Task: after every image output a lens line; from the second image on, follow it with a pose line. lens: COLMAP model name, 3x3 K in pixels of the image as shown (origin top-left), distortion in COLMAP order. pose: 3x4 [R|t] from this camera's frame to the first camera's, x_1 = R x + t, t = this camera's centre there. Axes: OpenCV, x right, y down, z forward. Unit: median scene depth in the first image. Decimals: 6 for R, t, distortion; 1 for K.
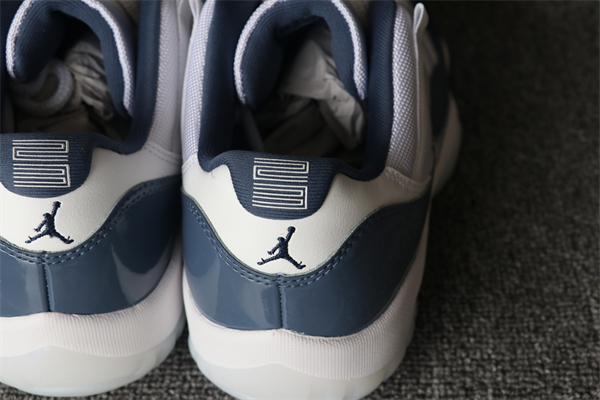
lens RADIAL K [[927.7, 0, 305.6], [0, 927.7, 206.0], [0, 0, 1]] dist [0.027000, 0.000000]
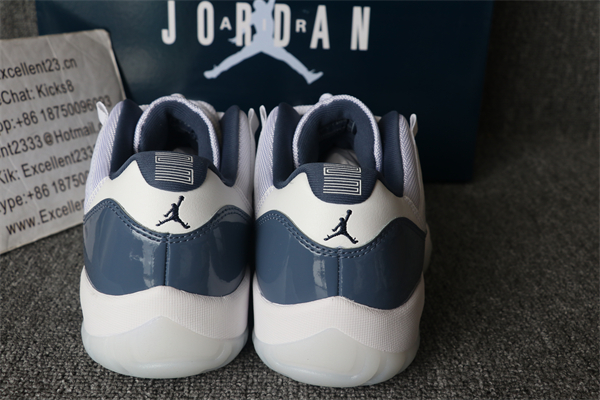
lens RADIAL K [[728.1, 0, 307.9], [0, 728.1, 223.0], [0, 0, 1]] dist [-0.003619, 0.000000]
pose [[0.996118, 0.020569, 0.085594, -0.144150], [0.012154, 0.930873, -0.365141, 0.372157], [-0.087188, 0.364764, 0.927009, -0.023689]]
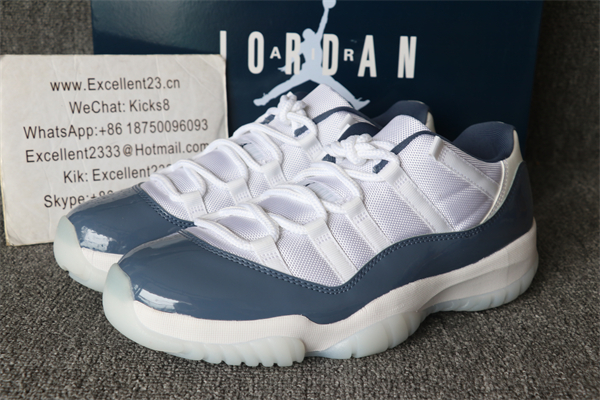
lens RADIAL K [[832.8, 0, 312.8], [0, 832.8, 221.2], [0, 0, 1]] dist [0.051715, 0.000000]
pose [[0.998113, 0.028499, 0.054383, -0.204722], [-0.002983, 0.907210, -0.420667, 0.517153], [-0.061326, 0.419711, 0.905584, -0.240559]]
